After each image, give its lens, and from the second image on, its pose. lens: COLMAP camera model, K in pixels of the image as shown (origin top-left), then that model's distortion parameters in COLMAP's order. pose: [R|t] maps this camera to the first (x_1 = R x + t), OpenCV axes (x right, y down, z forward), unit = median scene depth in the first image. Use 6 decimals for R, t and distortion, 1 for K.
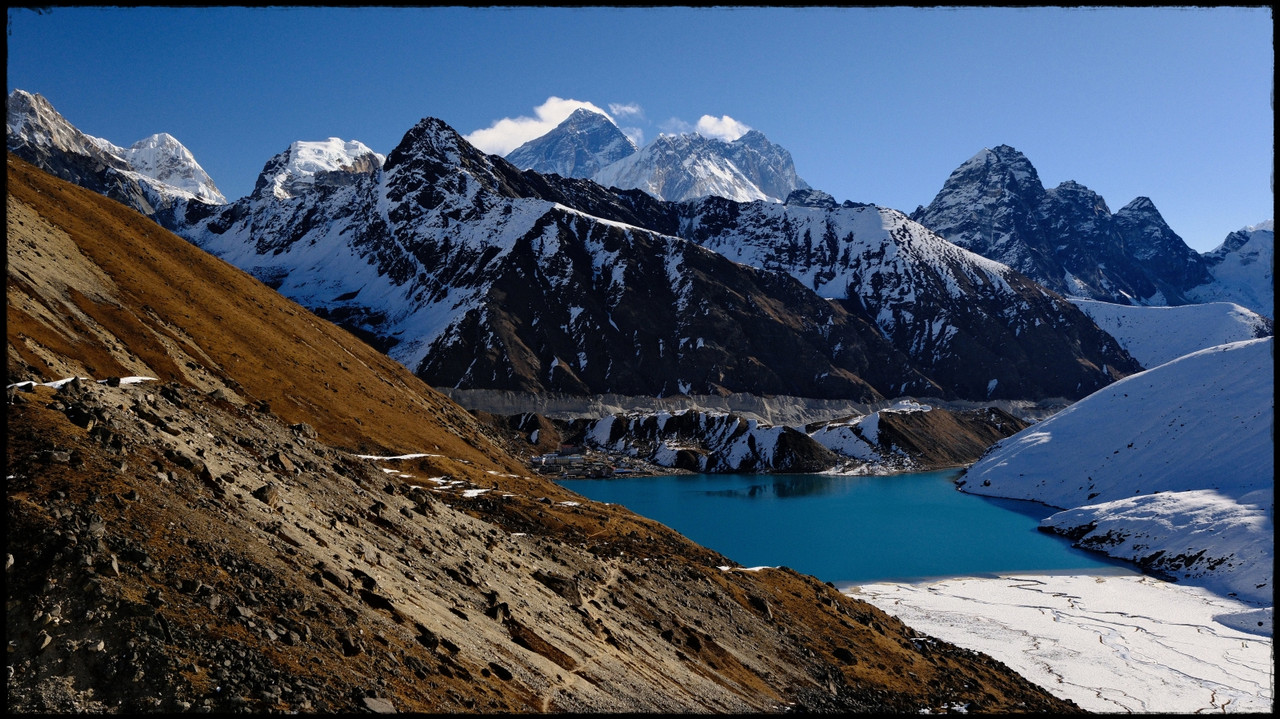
lens RADIAL K [[1458.2, 0, 634.6], [0, 1458.2, 352.2], [0, 0, 1]] dist [-0.019598, 0.000000]
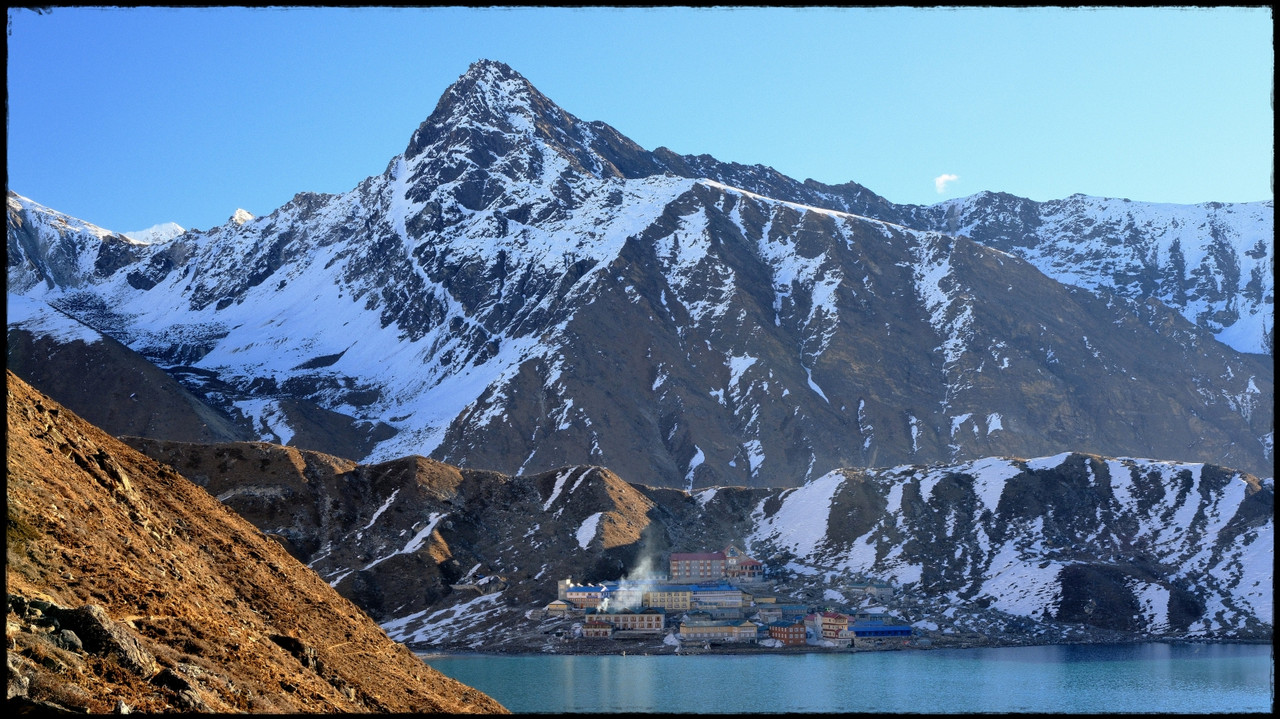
lens RADIAL K [[1916.9, 0, 634.3], [0, 1916.9, 372.0], [0, 0, 1]] dist [0.011209, 0.000000]
pose [[0.994610, -0.012822, -0.102894, -0.007967], [0.003105, 0.995564, -0.094041, 0.032713], [0.103643, 0.093214, 0.990237, 0.306682]]
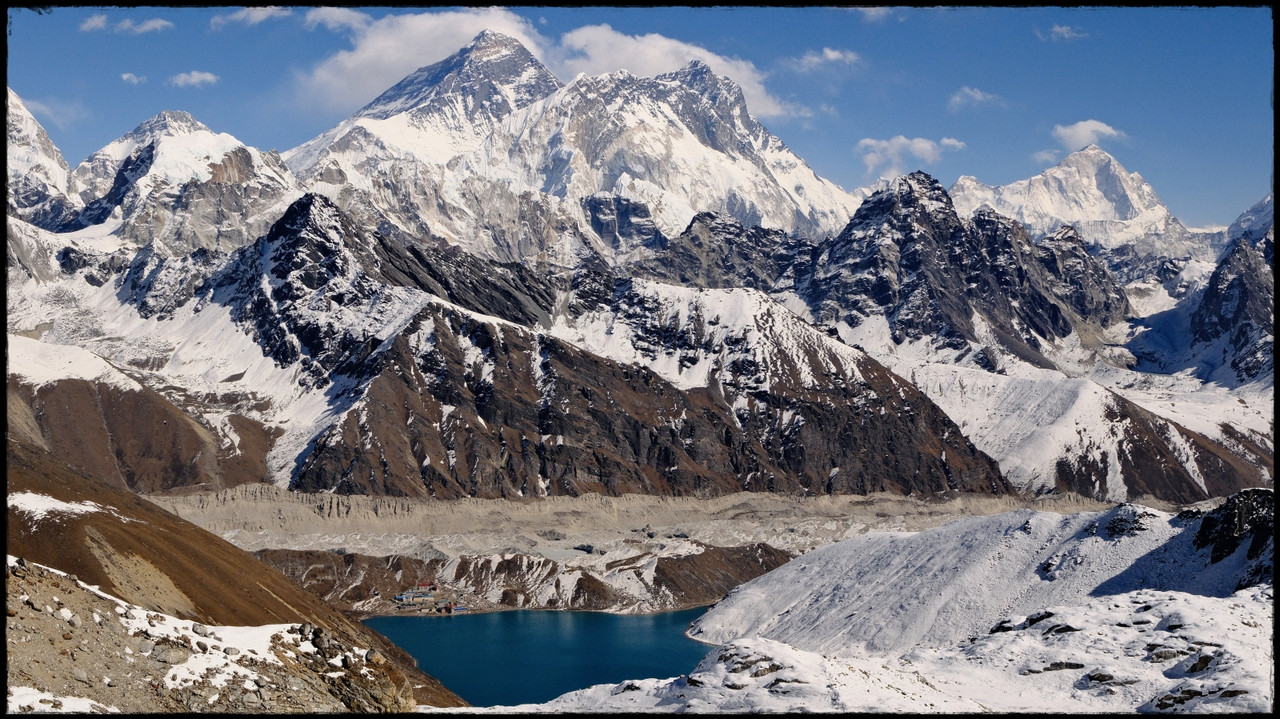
lens RADIAL K [[1916.9, 0, 652.9], [0, 1916.9, 364.3], [0, 0, 1]] dist [0.011209, 0.000000]
pose [[0.998873, 0.015804, 0.044745, 0.043911], [-0.017816, 0.998832, 0.044919, -0.115909], [-0.043983, -0.045665, 0.997988, -0.403068]]
